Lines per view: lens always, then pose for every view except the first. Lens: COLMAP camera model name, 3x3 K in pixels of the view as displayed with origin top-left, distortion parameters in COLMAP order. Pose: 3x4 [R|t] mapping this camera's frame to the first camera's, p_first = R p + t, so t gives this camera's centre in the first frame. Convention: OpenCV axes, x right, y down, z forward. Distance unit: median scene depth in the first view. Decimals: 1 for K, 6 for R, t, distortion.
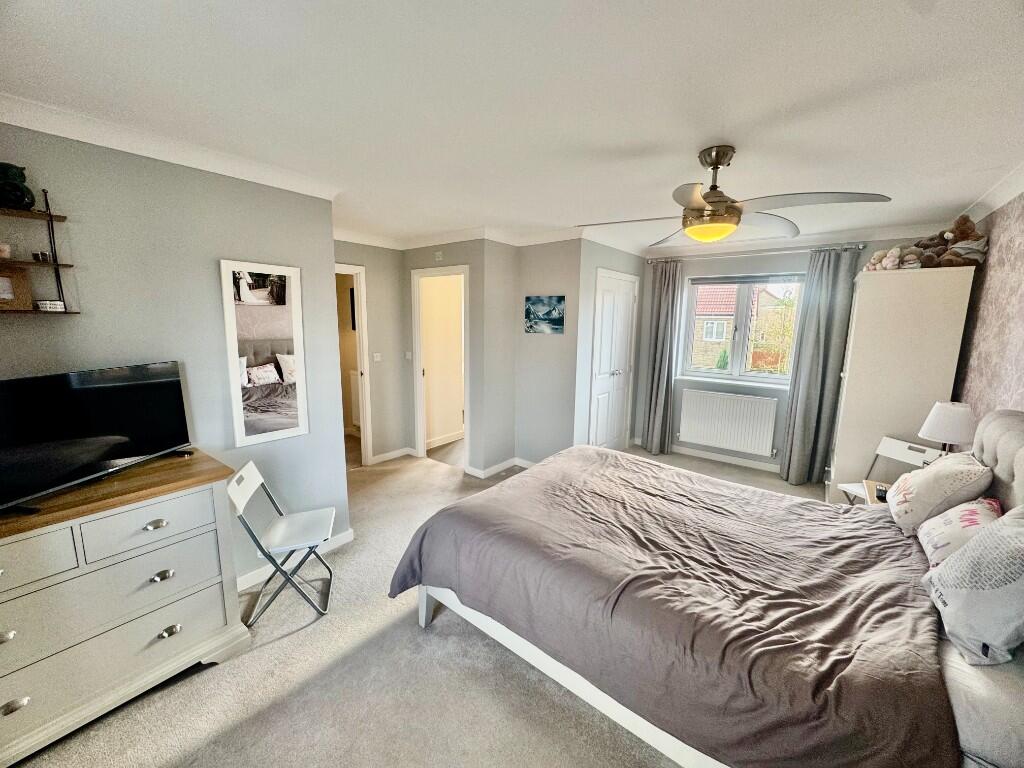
lens RADIAL K [[413.0, 0, 510.1], [0, 413.0, 385.1], [0, 0, 1]] dist [0.000772, 0.000250]
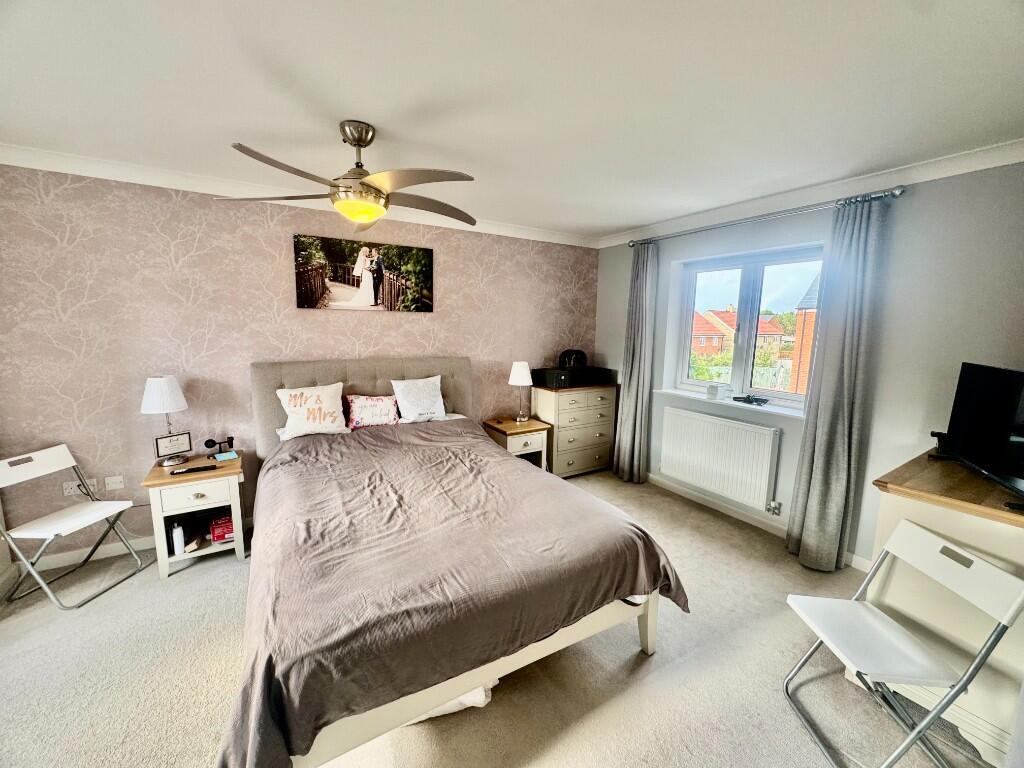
lens RADIAL K [[413.0, 0, 511.8], [0, 413.0, 380.4], [0, 0, 1]] dist [0.000772, 0.000250]
pose [[-0.935327, -0.073694, 0.346025, -0.202655], [0.033905, 0.954891, 0.295014, -0.262822], [-0.352157, 0.287667, -0.890637, 1.798424]]
